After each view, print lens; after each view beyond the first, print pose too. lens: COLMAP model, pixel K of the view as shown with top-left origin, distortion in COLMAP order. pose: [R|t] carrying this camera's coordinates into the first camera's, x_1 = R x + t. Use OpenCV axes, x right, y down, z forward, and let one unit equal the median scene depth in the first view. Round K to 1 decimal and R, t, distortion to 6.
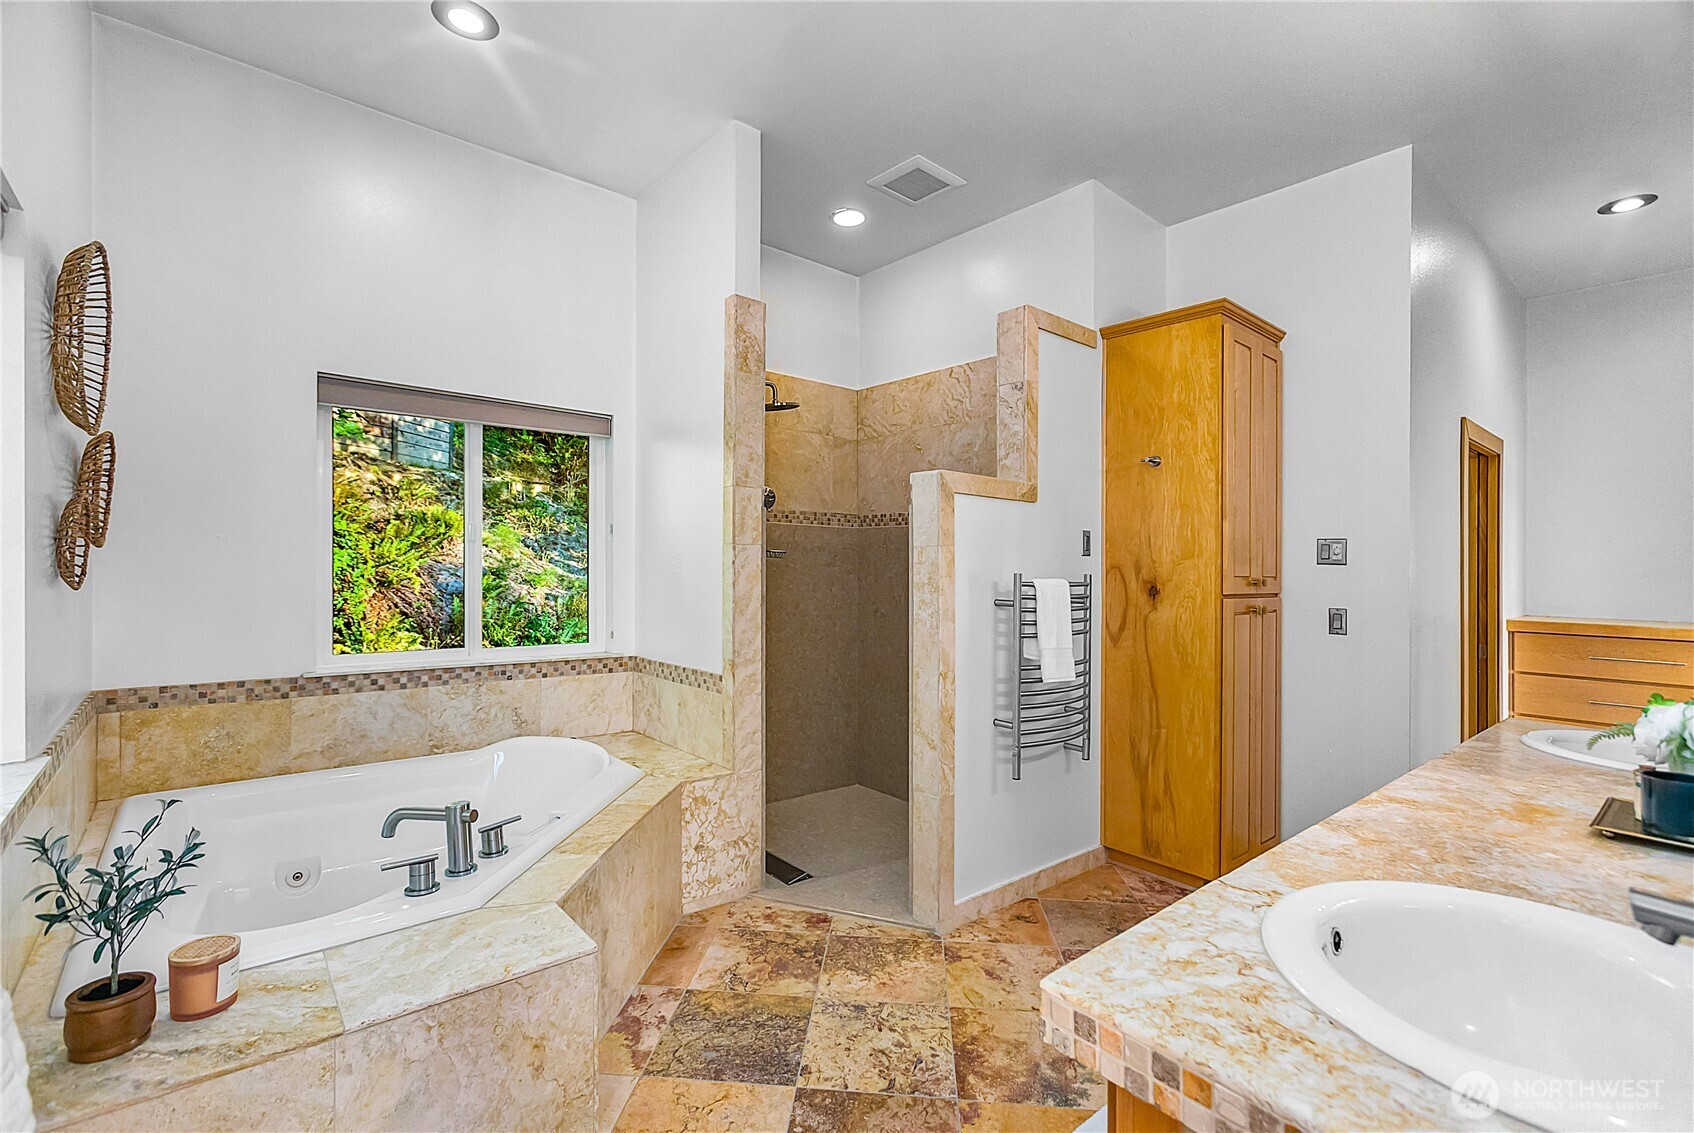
lens RADIAL K [[757.6, 0, 862.0], [0, 757.6, 571.6], [0, 0, 1]] dist [0.001225, 0.002810]
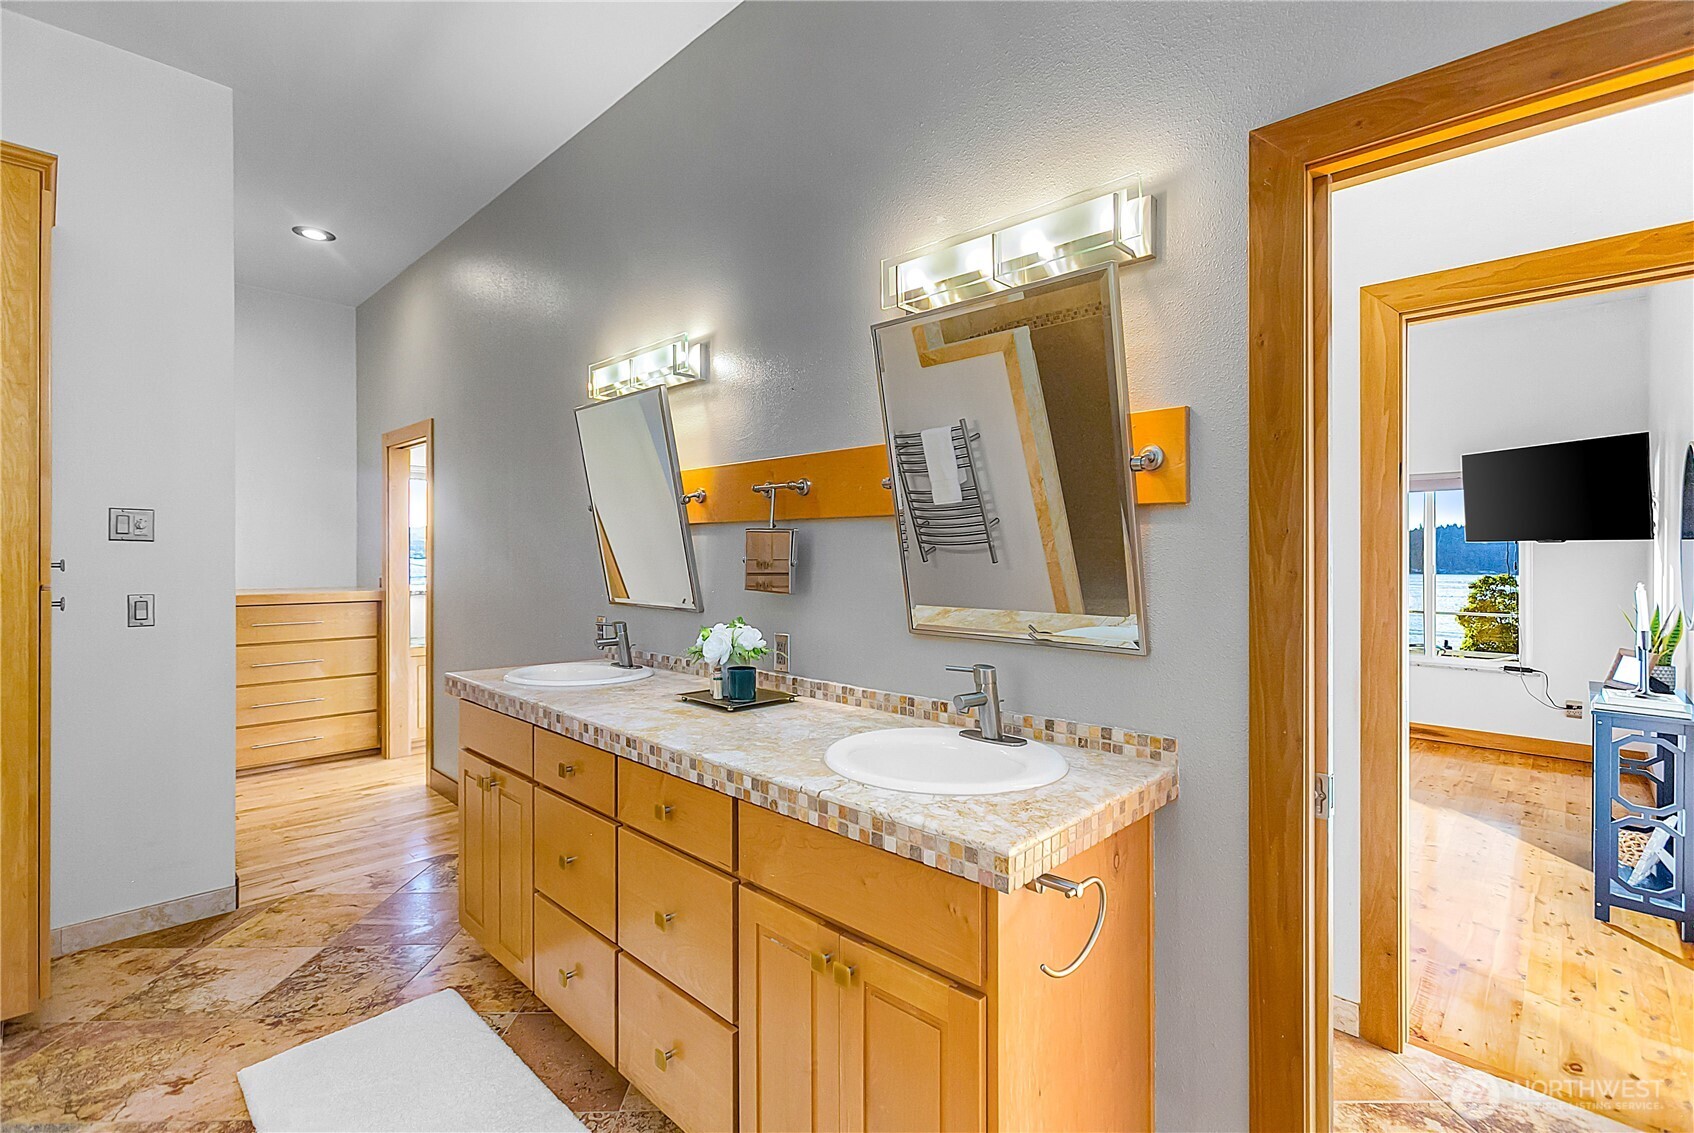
lens RADIAL K [[757.6, 0, 839.6], [0, 757.6, 555.6], [0, 0, 1]] dist [0.001225, 0.002810]
pose [[-0.085969, -0.019198, 0.996113, -0.401087], [-0.001656, 0.999816, 0.019126, -0.017303], [-0.996296, -0.000005, -0.085985, 0.500737]]
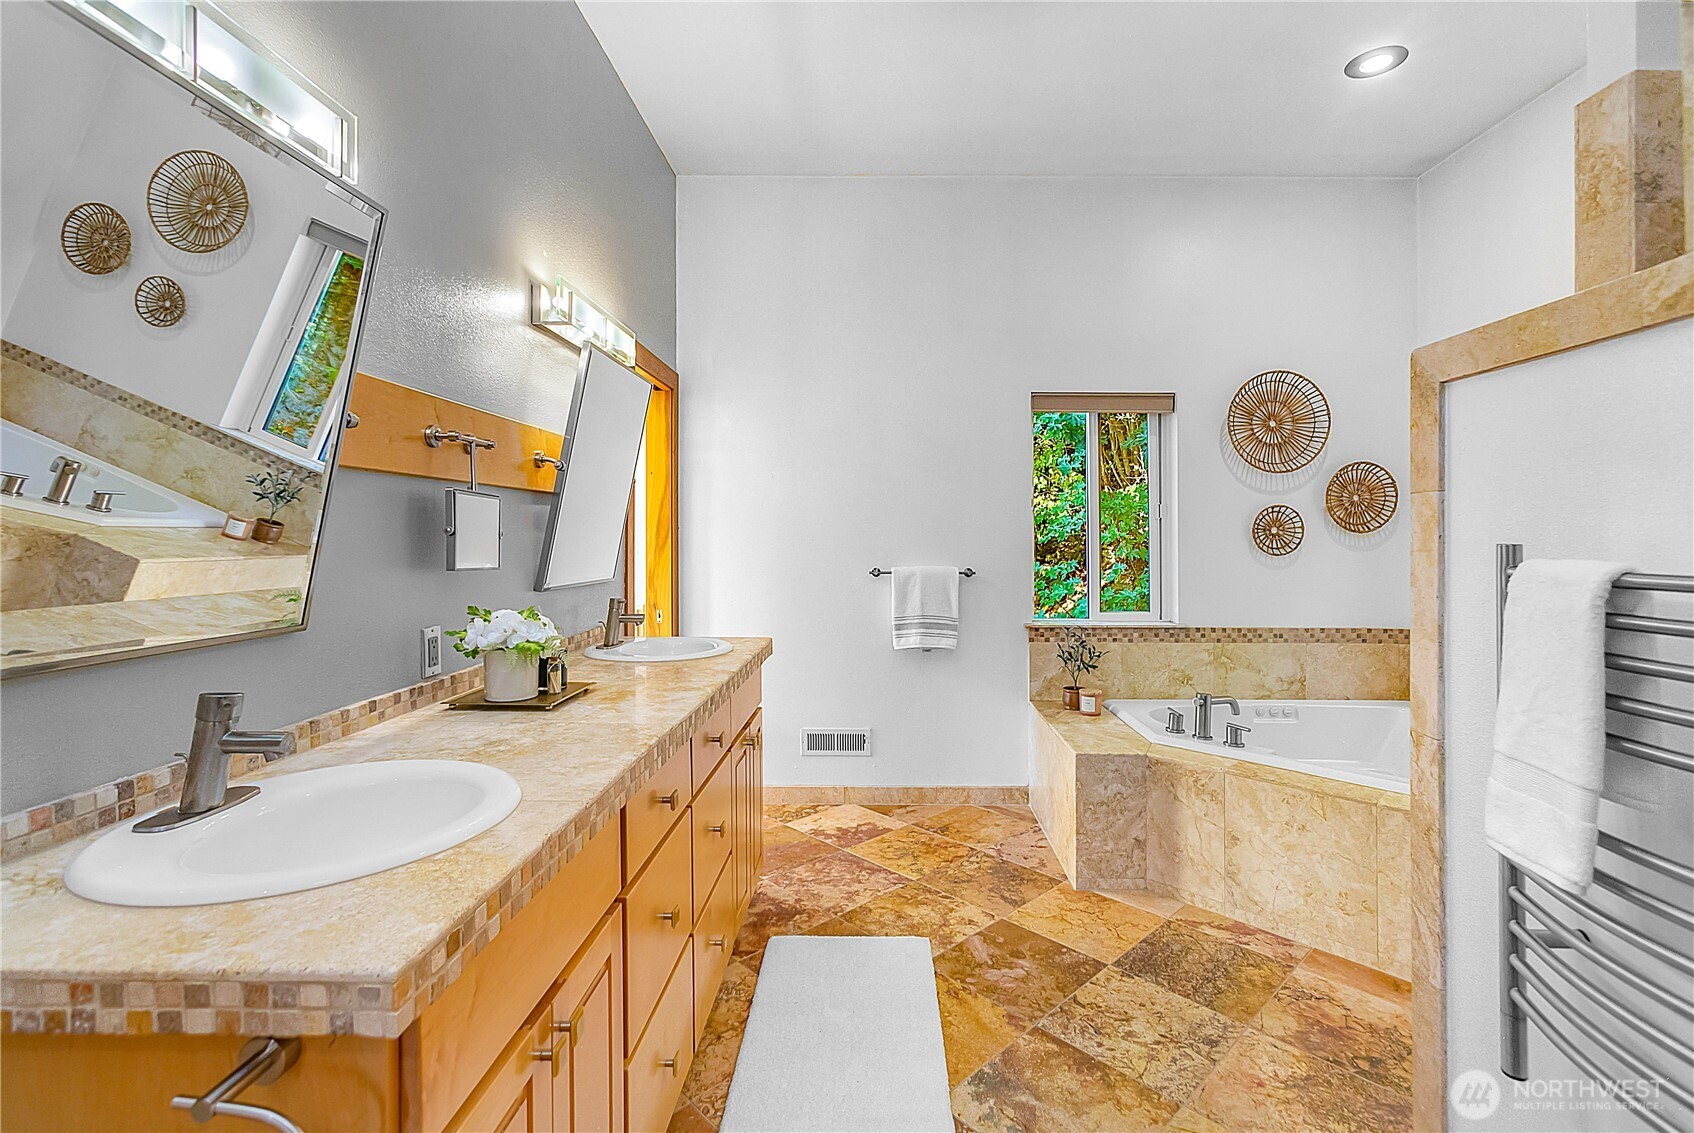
lens RADIAL K [[757.6, 0, 882.8], [0, 757.6, 525.6], [0, 0, 1]] dist [0.001225, 0.002810]
pose [[-0.660542, -0.036979, -0.749878, 1.008339], [-0.022584, 0.999313, -0.029385, 0.013949], [0.750450, -0.002474, -0.660923, 1.409017]]
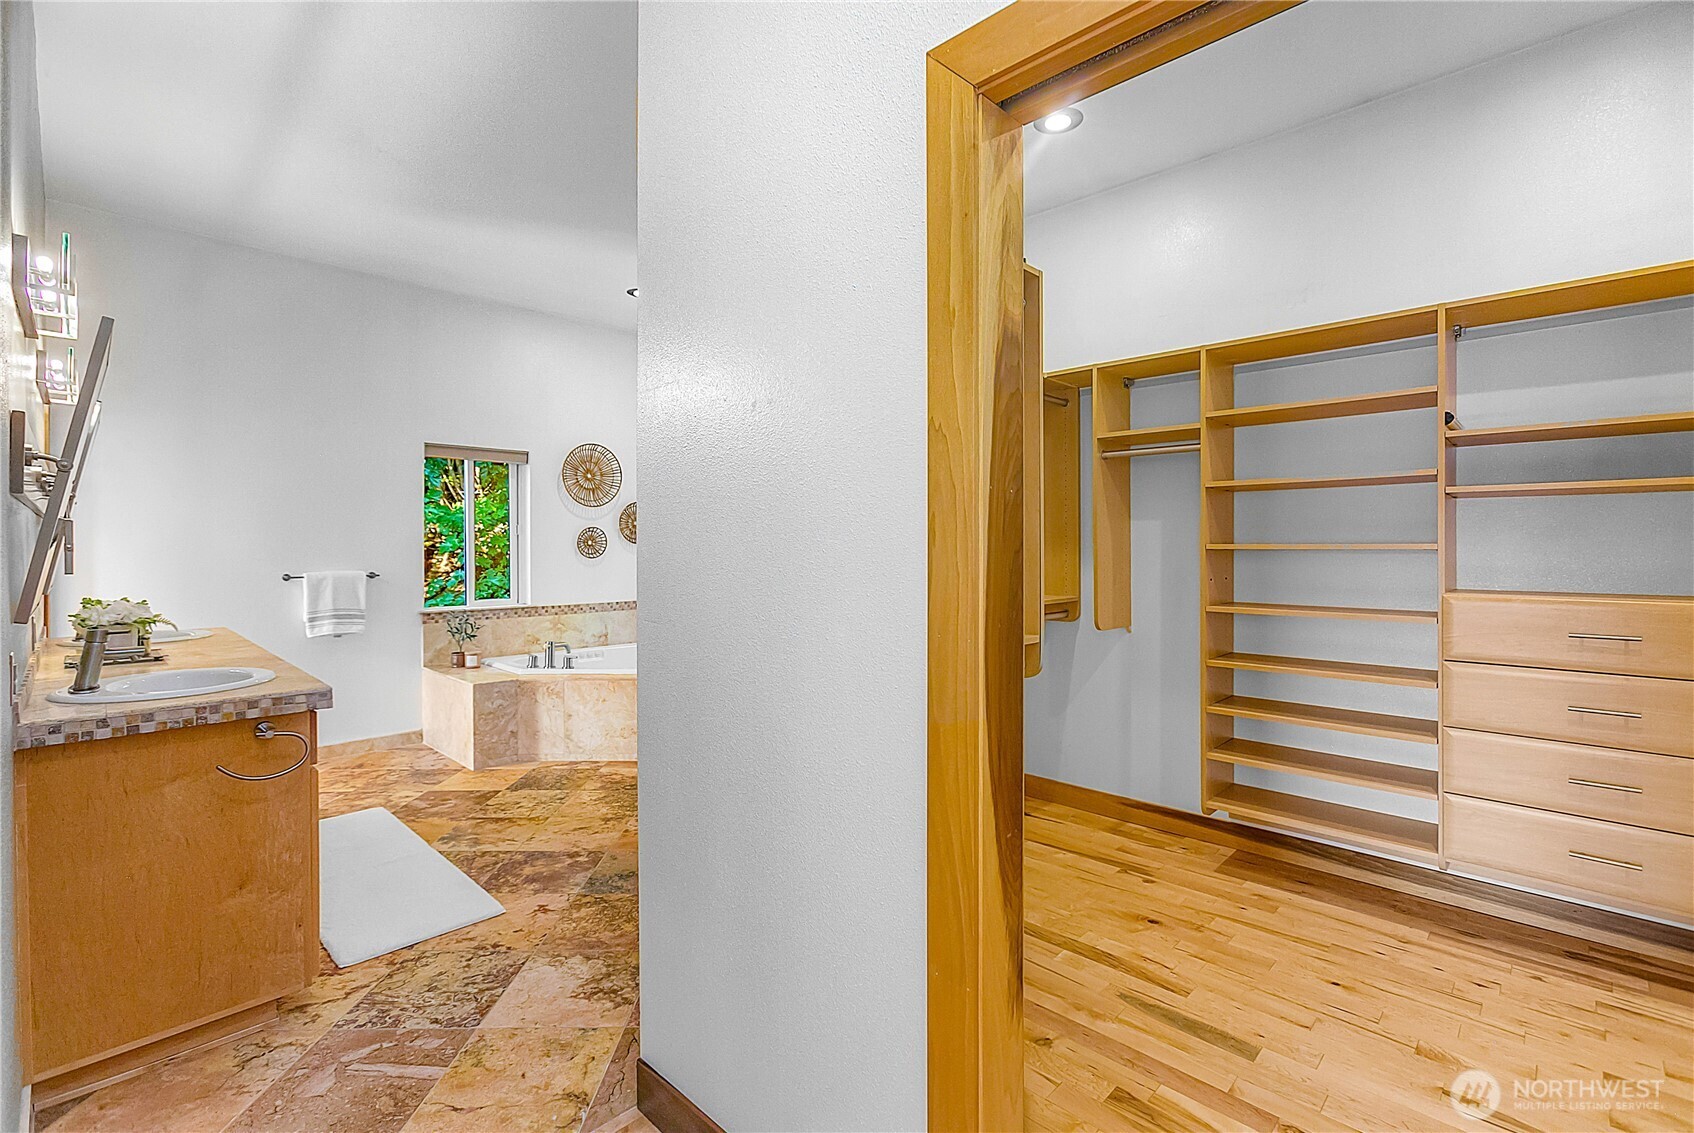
lens RADIAL K [[757.6, 0, 833.9], [0, 757.6, 549.7], [0, 0, 1]] dist [0.001225, 0.002810]
pose [[0.068145, -0.018924, -0.997496, 1.963209], [-0.000951, 0.999818, -0.019033, 0.033044], [0.997675, 0.002246, 0.068114, 1.641871]]
